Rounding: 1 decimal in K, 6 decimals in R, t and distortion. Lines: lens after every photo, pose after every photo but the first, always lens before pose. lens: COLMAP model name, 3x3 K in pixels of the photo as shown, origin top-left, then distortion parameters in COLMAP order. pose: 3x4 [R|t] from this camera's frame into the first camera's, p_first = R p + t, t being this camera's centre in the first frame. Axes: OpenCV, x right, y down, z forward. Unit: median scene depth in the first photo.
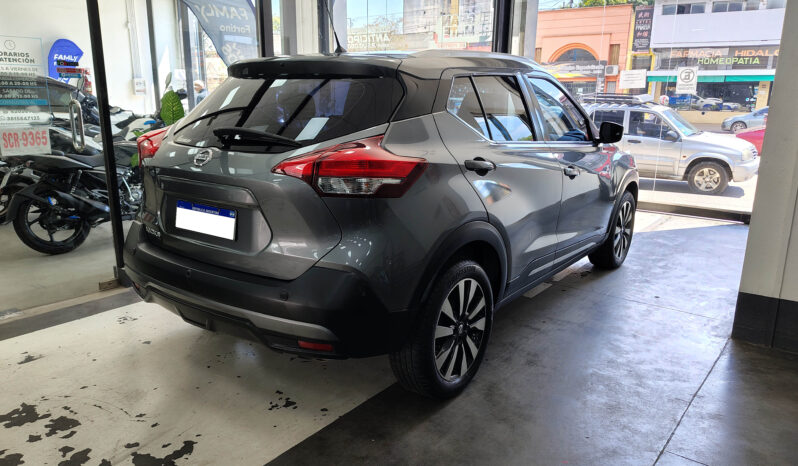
lens RADIAL K [[582.9, 0, 402.4], [0, 582.9, 234.7], [0, 0, 1]] dist [0.035099, -0.037962]
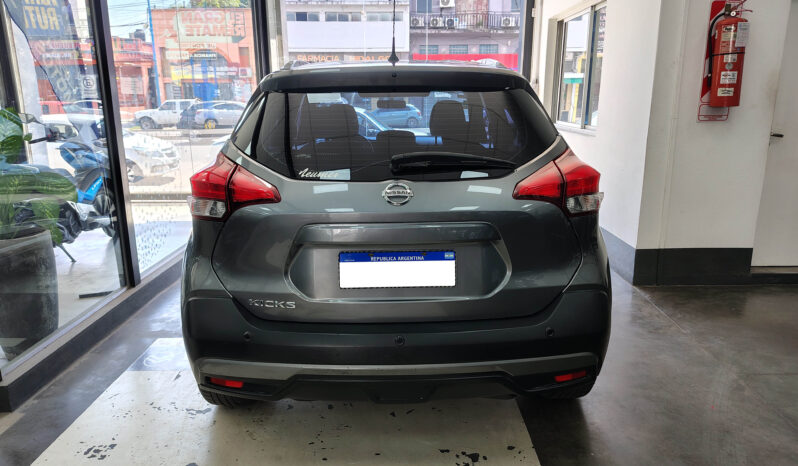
lens RADIAL K [[582.9, 0, 398.5], [0, 582.9, 235.2], [0, 0, 1]] dist [0.035099, -0.037962]
pose [[0.792849, -0.160245, 0.587974, -0.612632], [0.160291, 0.985673, 0.052490, -0.087649], [-0.587961, 0.052630, 0.807175, 0.269586]]
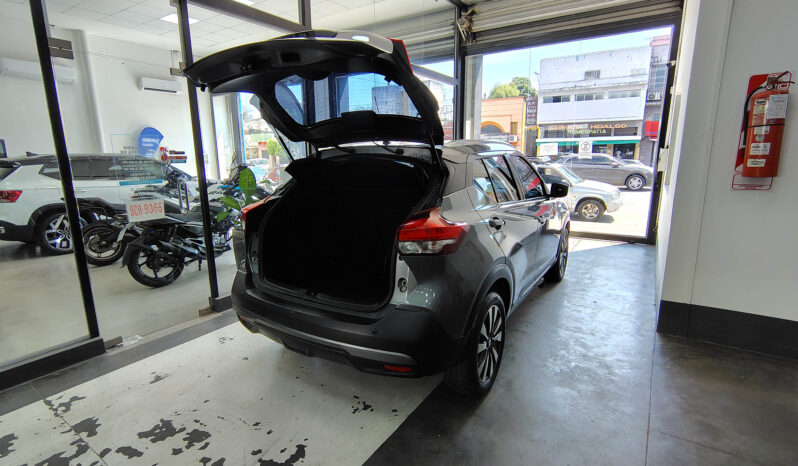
lens RADIAL K [[392.4, 0, 398.5], [0, 392.4, 229.7], [0, 0, 1]] dist [-0.001309, 0.001708]
pose [[0.997245, -0.034086, 0.065876, -0.135422], [0.037131, 0.998271, -0.045561, -0.057153], [-0.064209, 0.047882, 0.996787, 0.068662]]
